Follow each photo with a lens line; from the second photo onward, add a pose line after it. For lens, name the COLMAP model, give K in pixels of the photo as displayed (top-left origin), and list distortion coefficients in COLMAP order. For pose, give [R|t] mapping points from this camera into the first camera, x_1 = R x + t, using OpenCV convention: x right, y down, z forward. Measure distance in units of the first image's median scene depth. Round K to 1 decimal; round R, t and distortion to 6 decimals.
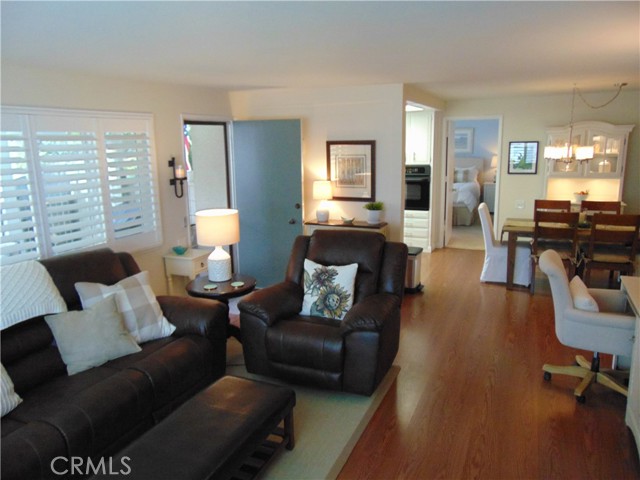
lens RADIAL K [[484.9, 0, 321.3], [0, 484.9, 241.6], [0, 0, 1]] dist [0.010269, 0.021084]
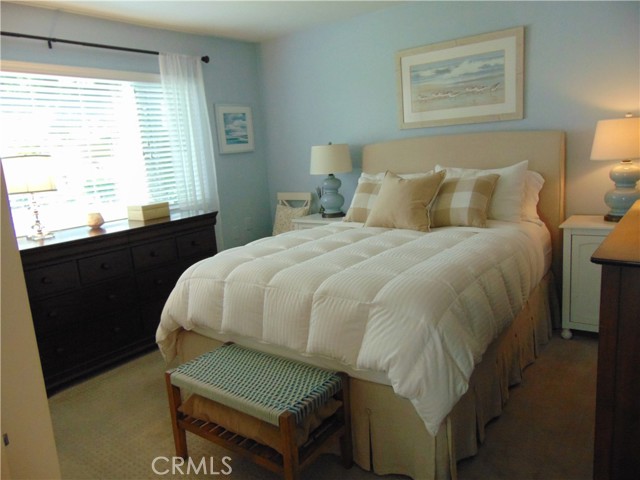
lens RADIAL K [[484.9, 0, 318.0], [0, 484.9, 237.2], [0, 0, 1]] dist [0.010269, 0.021084]
pose [[0.975668, -0.006521, -0.219158, 0.262250], [0.002980, 0.999860, -0.016481, -0.109173], [0.219235, 0.015427, 0.975550, 0.712663]]
